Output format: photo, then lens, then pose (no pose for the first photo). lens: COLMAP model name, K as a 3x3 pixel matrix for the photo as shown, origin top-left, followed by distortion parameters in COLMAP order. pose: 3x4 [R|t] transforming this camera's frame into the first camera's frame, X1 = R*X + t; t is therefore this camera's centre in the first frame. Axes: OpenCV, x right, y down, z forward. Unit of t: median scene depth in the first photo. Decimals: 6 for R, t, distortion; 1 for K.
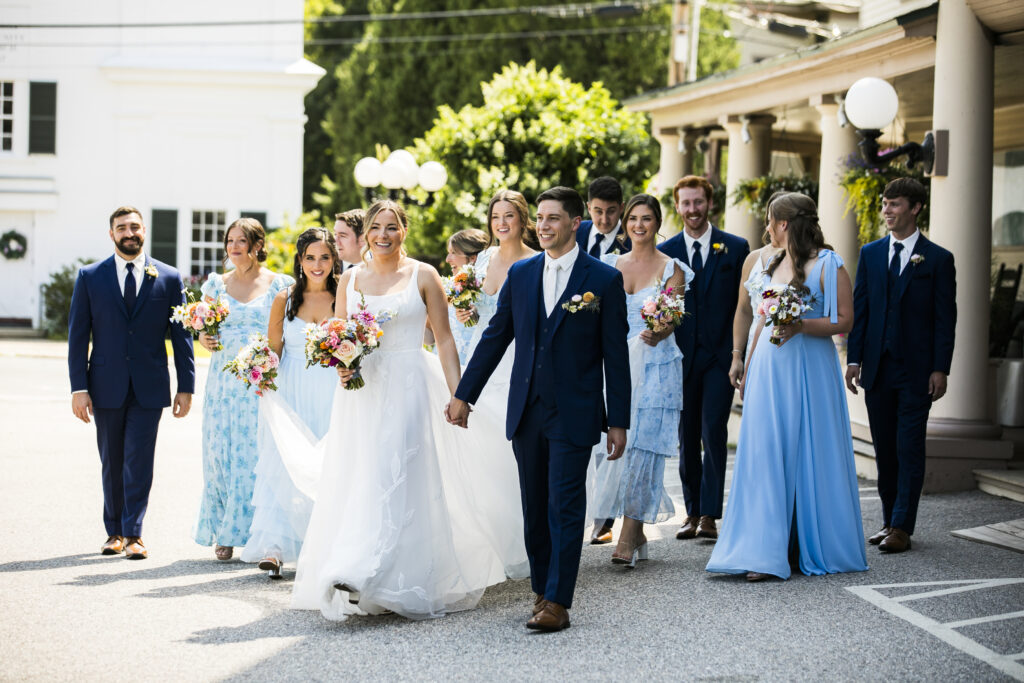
lens RADIAL K [[3329.2, 0, 513.1], [0, 3329.2, 342.8], [0, 0, 1]] dist [1.173733, 0.000000]
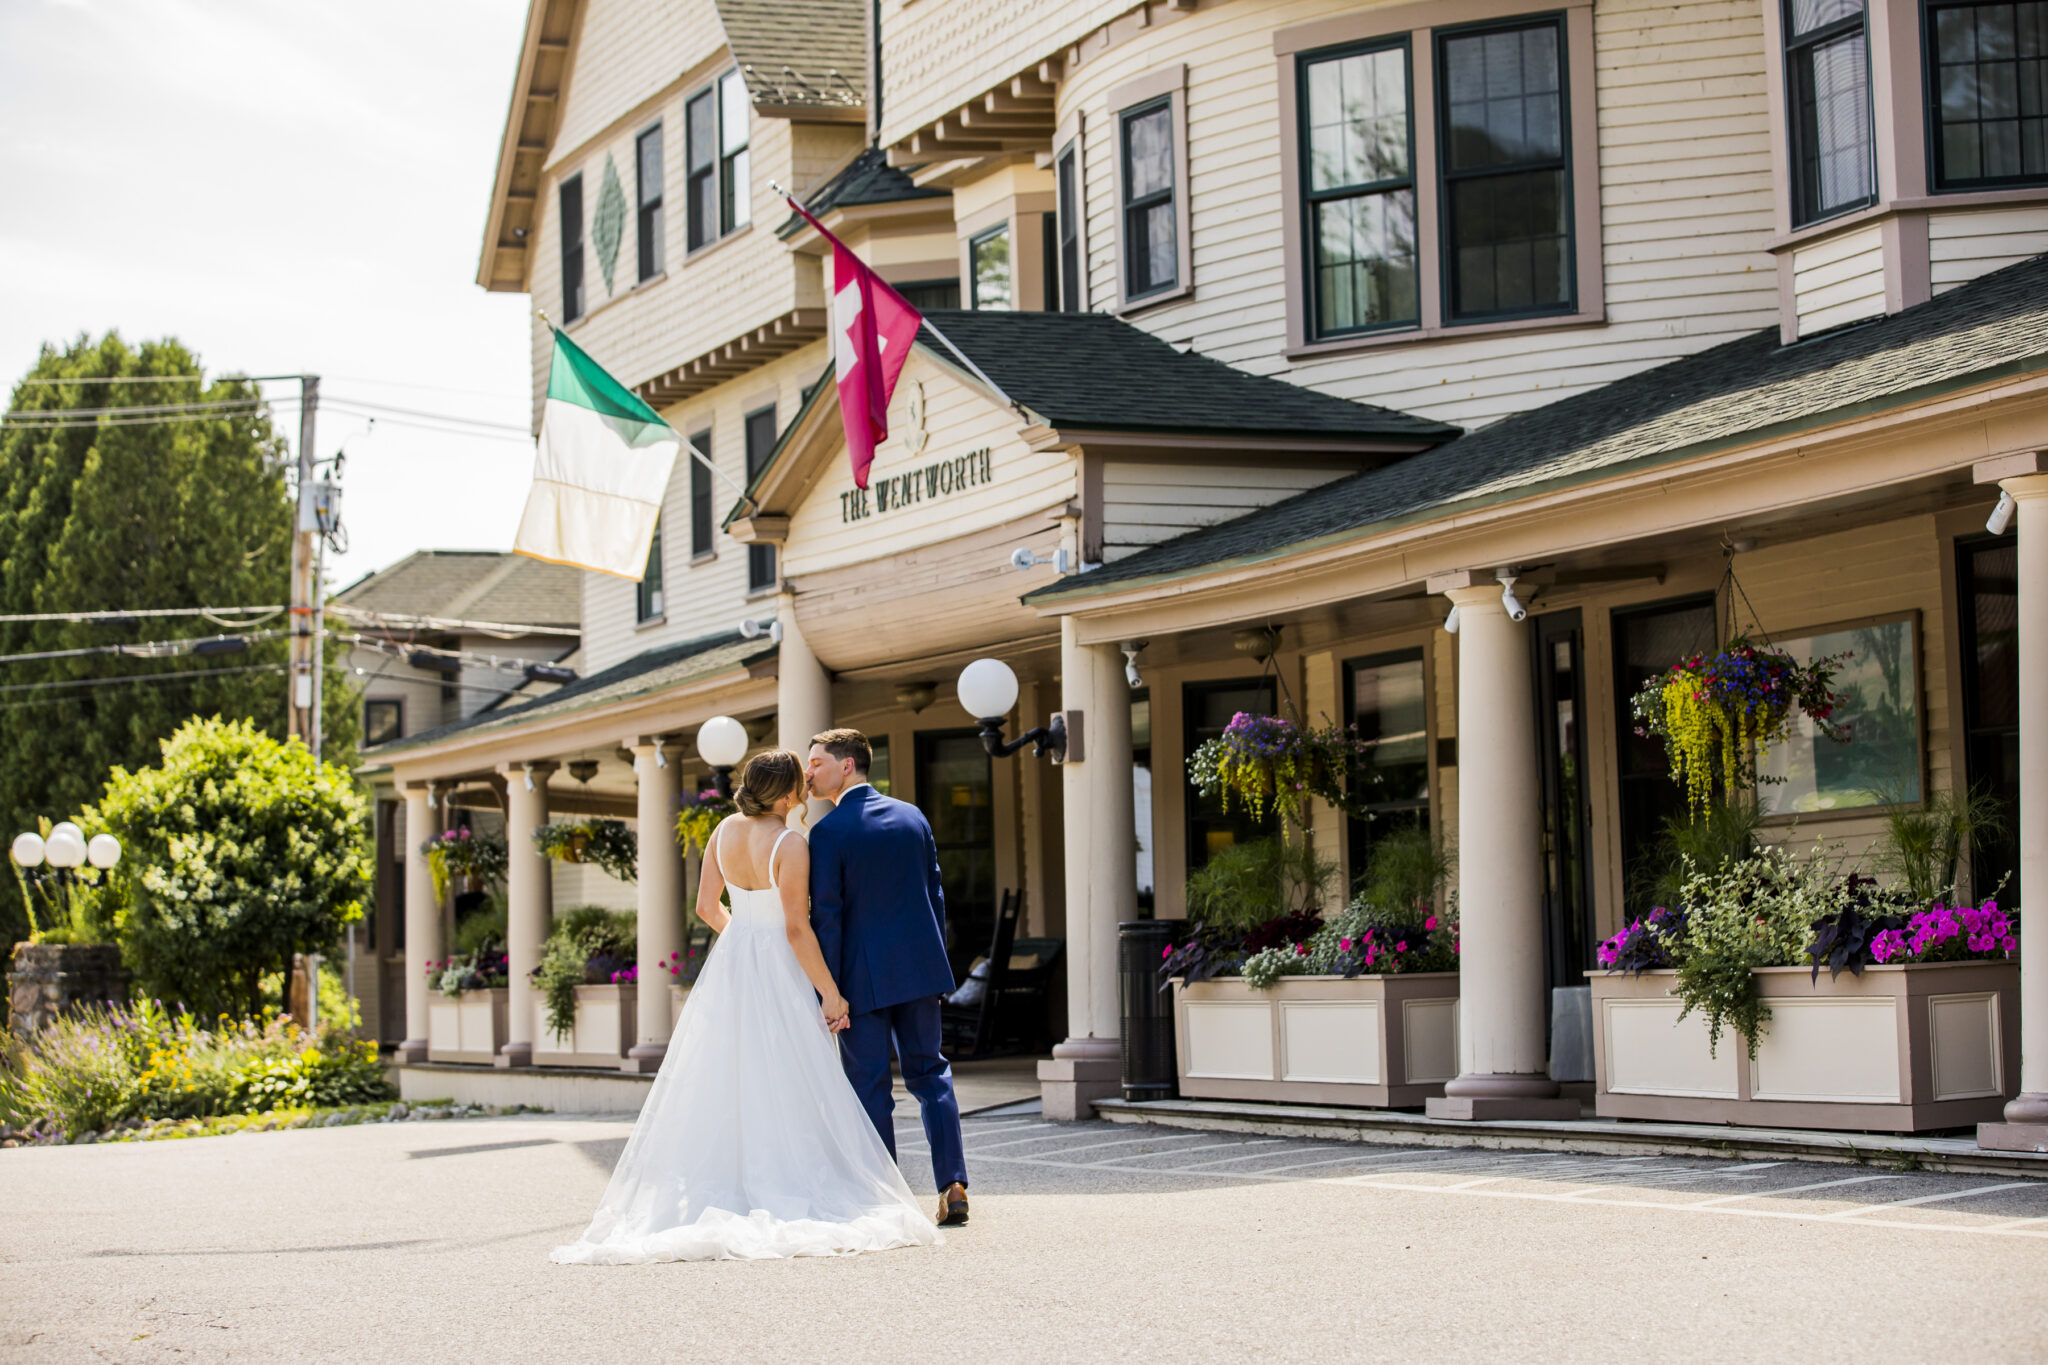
lens RADIAL K [[4679.5, 0, 1022.2], [0, 4679.5, 684.6], [0, 0, 1]] dist [-0.332803, 0.000000]
pose [[0.971963, -0.043298, 0.231111, -0.069518], [0.062810, 0.994993, -0.077746, 0.015199], [-0.226587, 0.090083, 0.969816, -0.212115]]
